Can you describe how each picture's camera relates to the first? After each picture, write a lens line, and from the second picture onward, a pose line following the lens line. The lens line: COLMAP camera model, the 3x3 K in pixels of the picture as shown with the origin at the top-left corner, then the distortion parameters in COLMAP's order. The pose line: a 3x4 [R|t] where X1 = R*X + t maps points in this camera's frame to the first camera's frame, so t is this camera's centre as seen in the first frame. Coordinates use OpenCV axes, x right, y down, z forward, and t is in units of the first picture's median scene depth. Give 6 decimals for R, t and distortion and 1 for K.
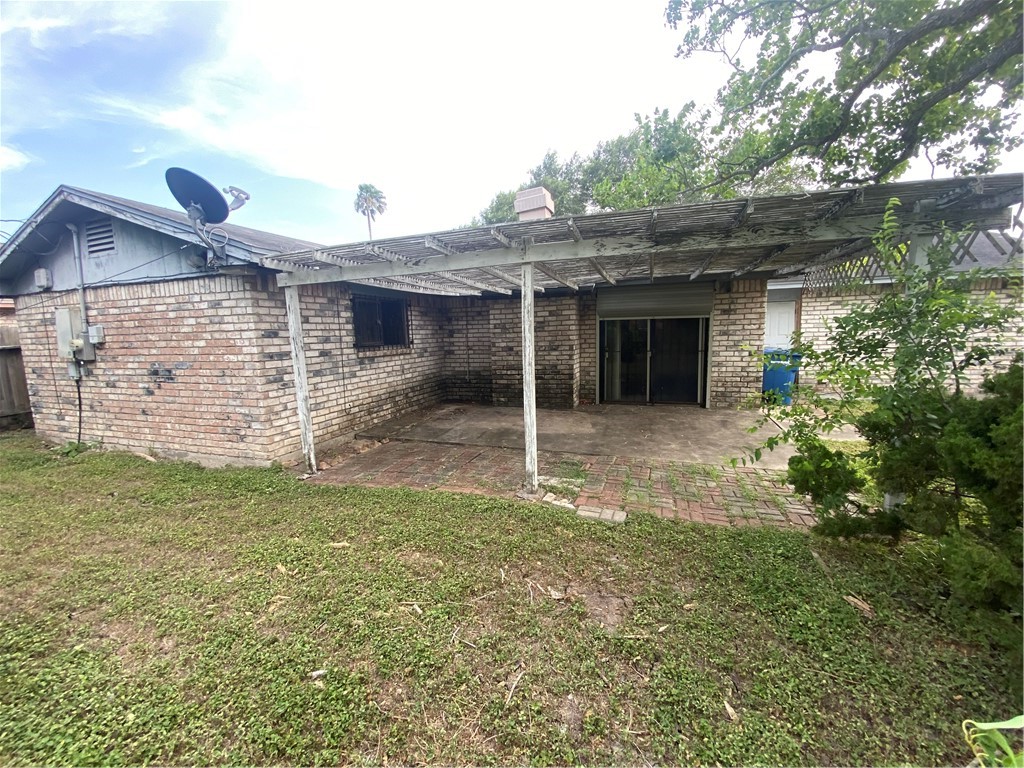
lens RADIAL K [[408.2, 0, 510.8], [0, 408.2, 382.4], [0, 0, 1]] dist [0.031943, -0.027811]
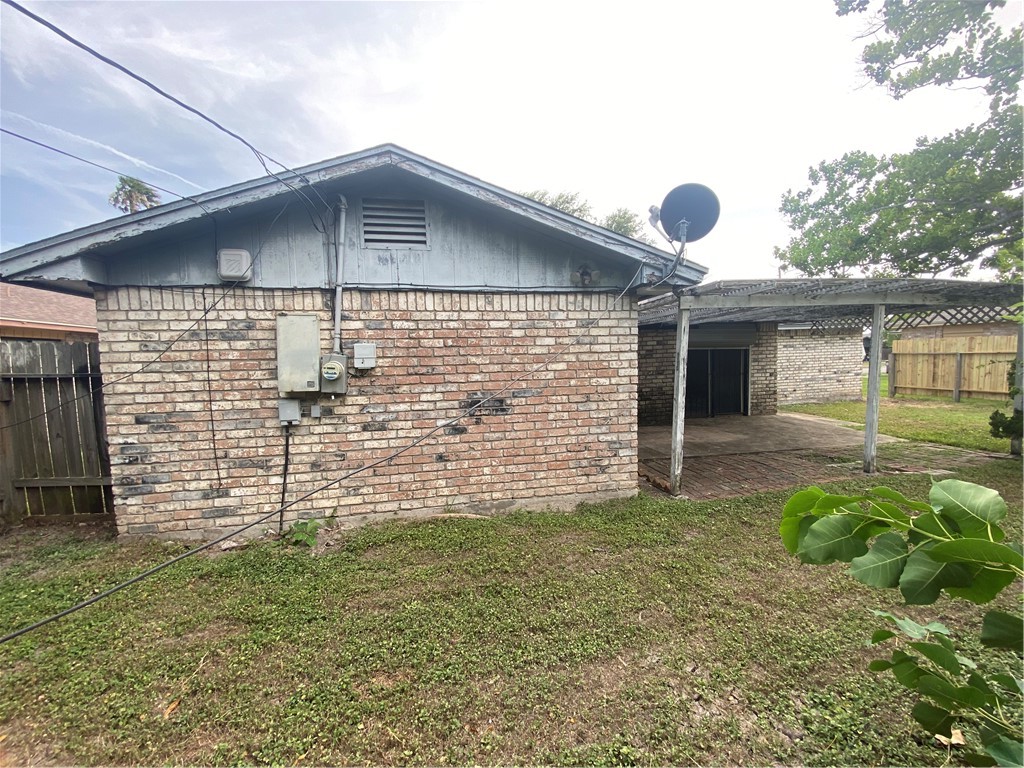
lens RADIAL K [[408.2, 0, 510.8], [0, 408.2, 382.4], [0, 0, 1]] dist [0.031943, -0.027811]
pose [[0.866844, -0.024488, 0.497977, -1.214930], [0.066990, 0.995457, -0.067660, -0.007803], [-0.494058, 0.092010, 0.864547, 0.285769]]
